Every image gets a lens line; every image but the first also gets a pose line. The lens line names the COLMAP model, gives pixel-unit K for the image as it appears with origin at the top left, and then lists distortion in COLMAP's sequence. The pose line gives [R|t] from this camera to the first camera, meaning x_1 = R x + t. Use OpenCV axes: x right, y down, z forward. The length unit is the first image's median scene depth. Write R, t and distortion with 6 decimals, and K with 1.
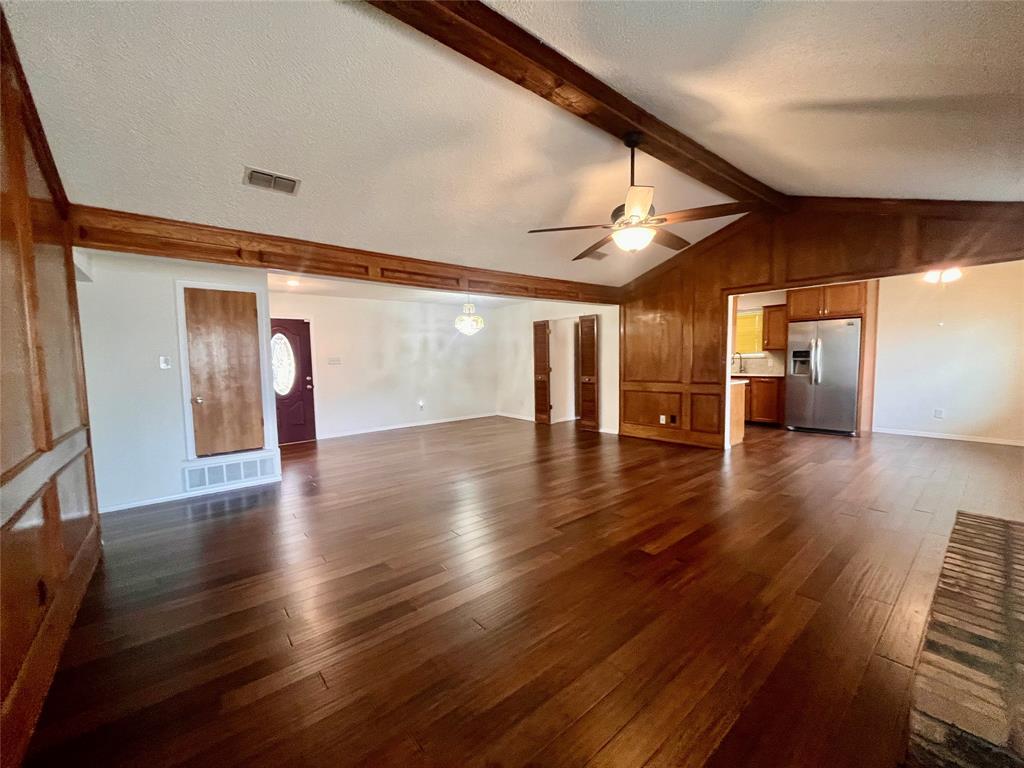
lens RADIAL K [[409.8, 0, 512.0], [0, 409.8, 384.0], [0, 0, 1]] dist [-0.000239, -0.000016]
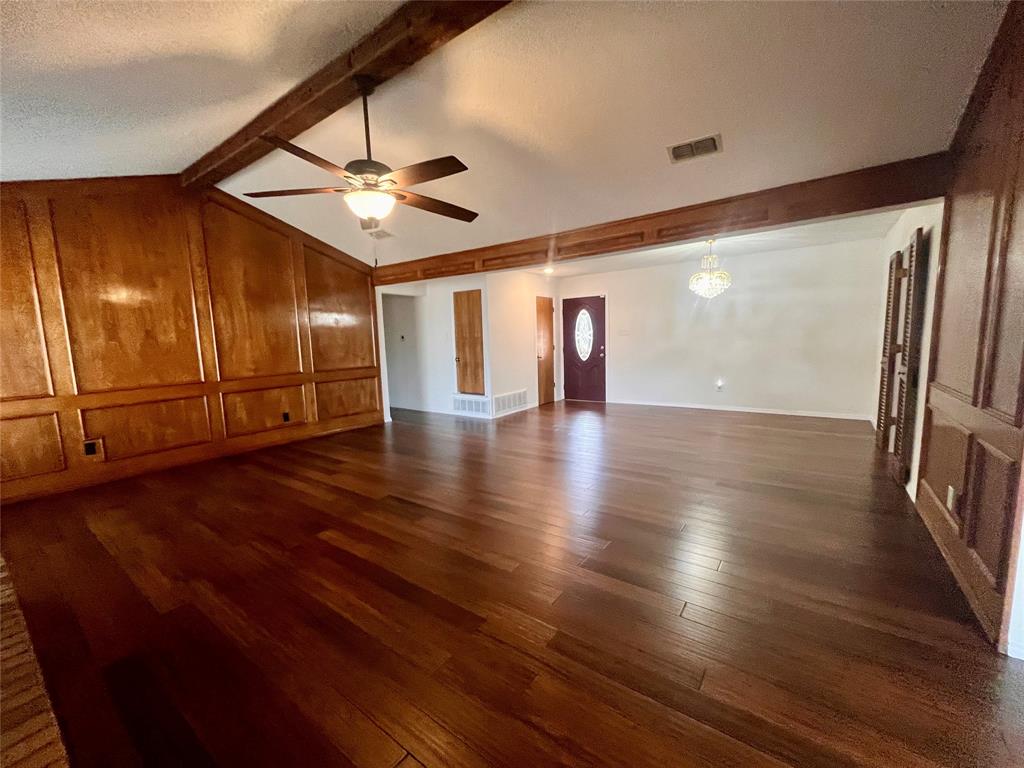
lens RADIAL K [[414.4, 0, 512.0], [0, 414.4, 384.0], [0, 0, 1]] dist [0.023902, -0.000026]
pose [[0.247471, 0.126200, -0.960641, 0.650426], [-0.037241, 0.991987, 0.120724, -0.050150], [0.968179, 0.005900, 0.250188, 0.549336]]
